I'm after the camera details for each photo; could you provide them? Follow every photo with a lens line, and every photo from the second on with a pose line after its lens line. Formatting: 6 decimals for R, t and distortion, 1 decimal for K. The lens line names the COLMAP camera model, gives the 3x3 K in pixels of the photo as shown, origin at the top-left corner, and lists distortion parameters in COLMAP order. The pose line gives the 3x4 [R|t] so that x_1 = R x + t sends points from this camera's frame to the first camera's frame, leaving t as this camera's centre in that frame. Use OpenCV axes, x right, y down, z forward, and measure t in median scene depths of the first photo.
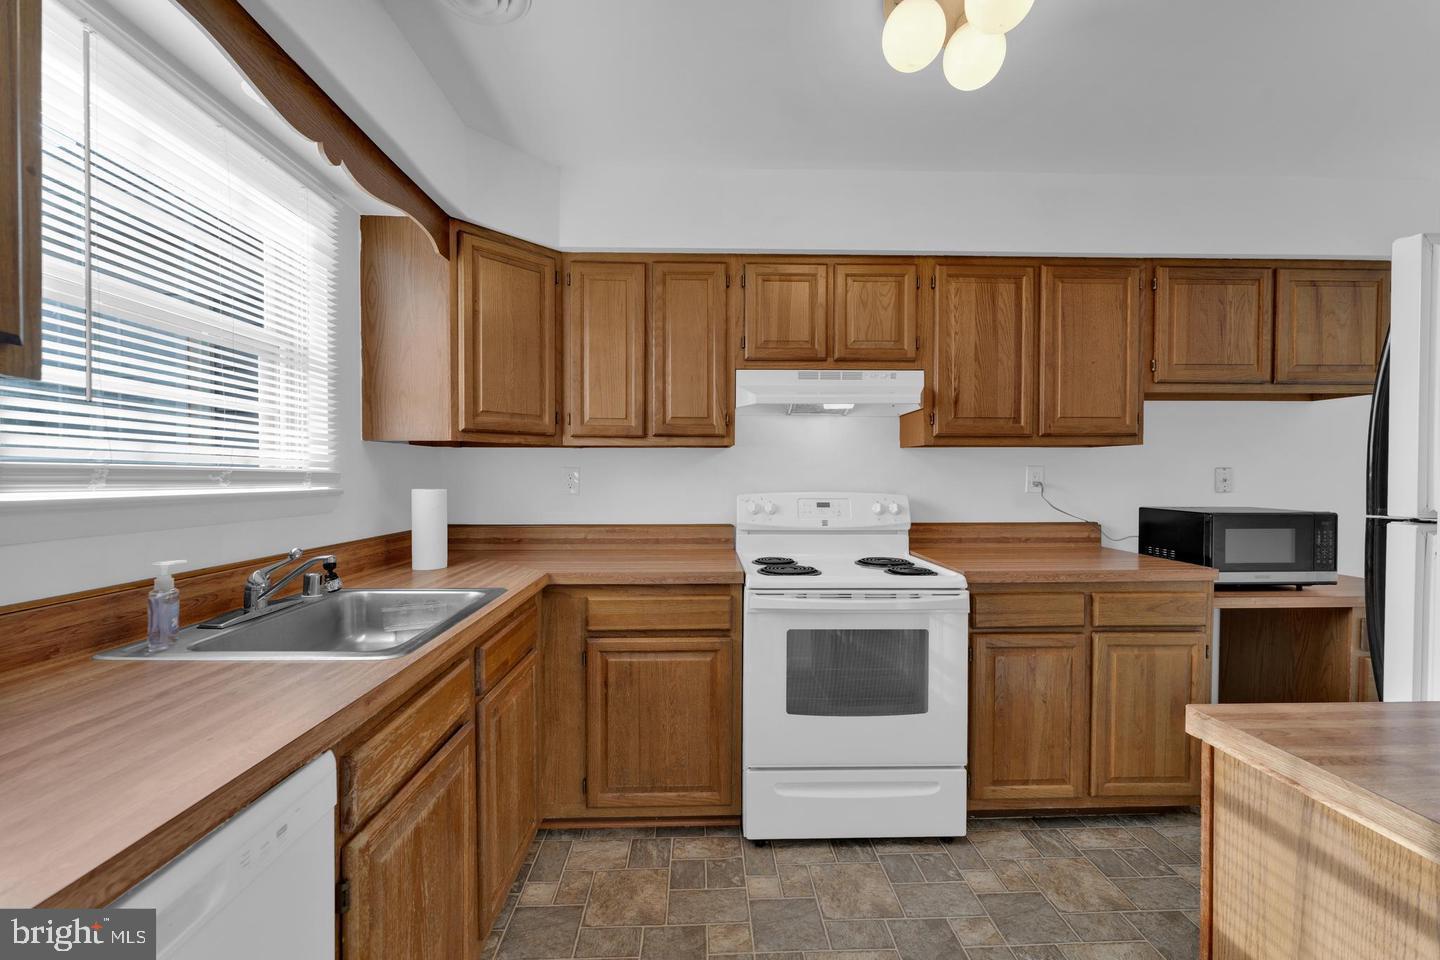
lens RADIAL K [[573.8, 0, 720.0], [0, 573.8, 480.0], [0, 0, 1]] dist [0.000195, 0.000025]
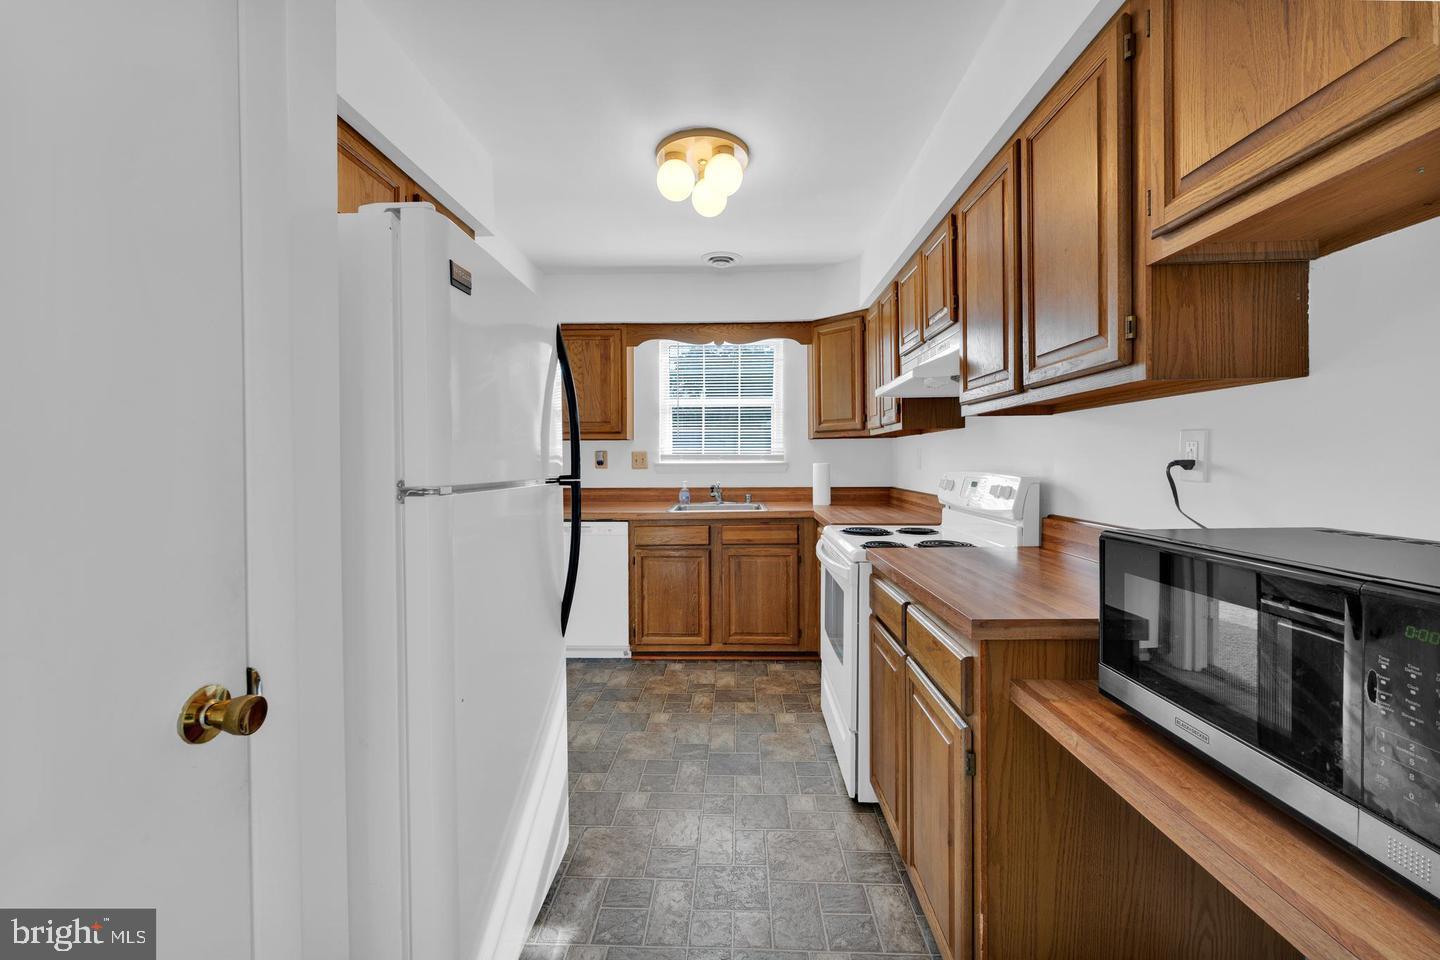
lens RADIAL K [[573.8, 0, 720.0], [0, 573.8, 480.0], [0, 0, 1]] dist [0.000195, 0.000025]
pose [[-0.069814, 0.031240, -0.997071, 1.715413], [0.000696, 0.999511, 0.031267, 0.012406], [0.997560, 0.001489, -0.069801, 0.978683]]
